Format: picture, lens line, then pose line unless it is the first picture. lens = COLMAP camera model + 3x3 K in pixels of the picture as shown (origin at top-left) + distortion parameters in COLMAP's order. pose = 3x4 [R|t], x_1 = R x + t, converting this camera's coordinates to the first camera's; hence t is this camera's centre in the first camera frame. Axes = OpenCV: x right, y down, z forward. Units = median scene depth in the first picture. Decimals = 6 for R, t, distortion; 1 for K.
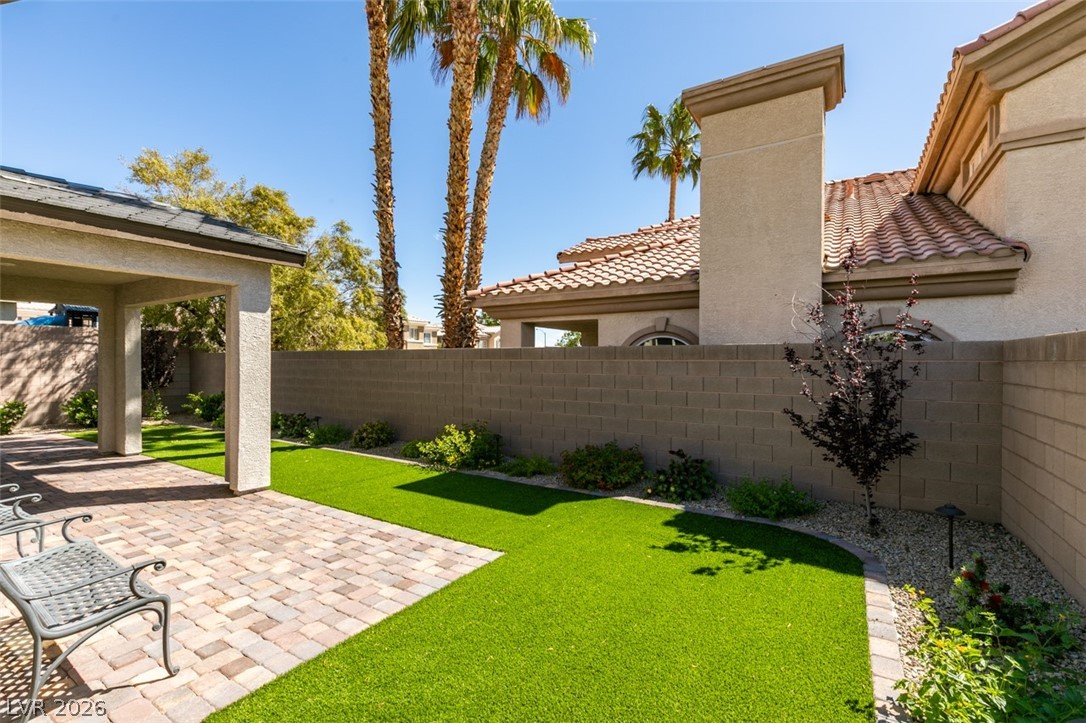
lens RADIAL K [[483.0, 0, 544.9], [0, 483.0, 365.5], [0, 0, 1]] dist [-0.001407, -0.000598]
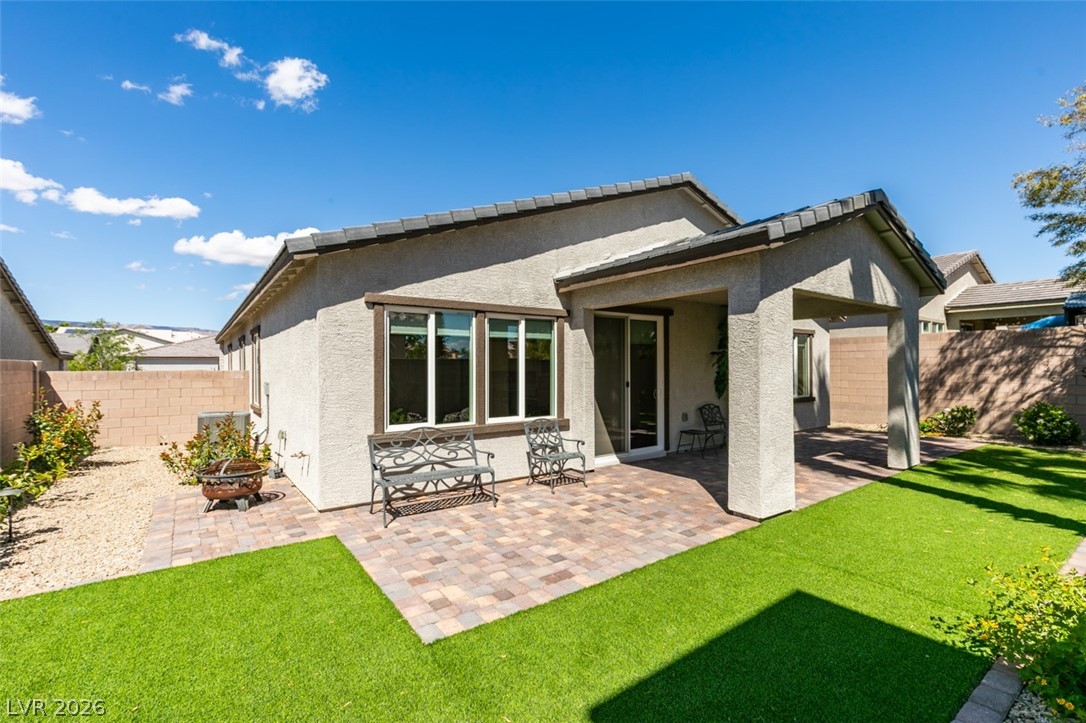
lens RADIAL K [[475.9, 0, 533.7], [0, 475.9, 363.3], [0, 0, 1]] dist [-0.003451, -0.000820]
pose [[-0.378672, -0.007420, -0.925501, 0.371291], [-0.006924, 0.999963, -0.005184, -0.013449], [0.925505, 0.004445, -0.378709, 1.038270]]
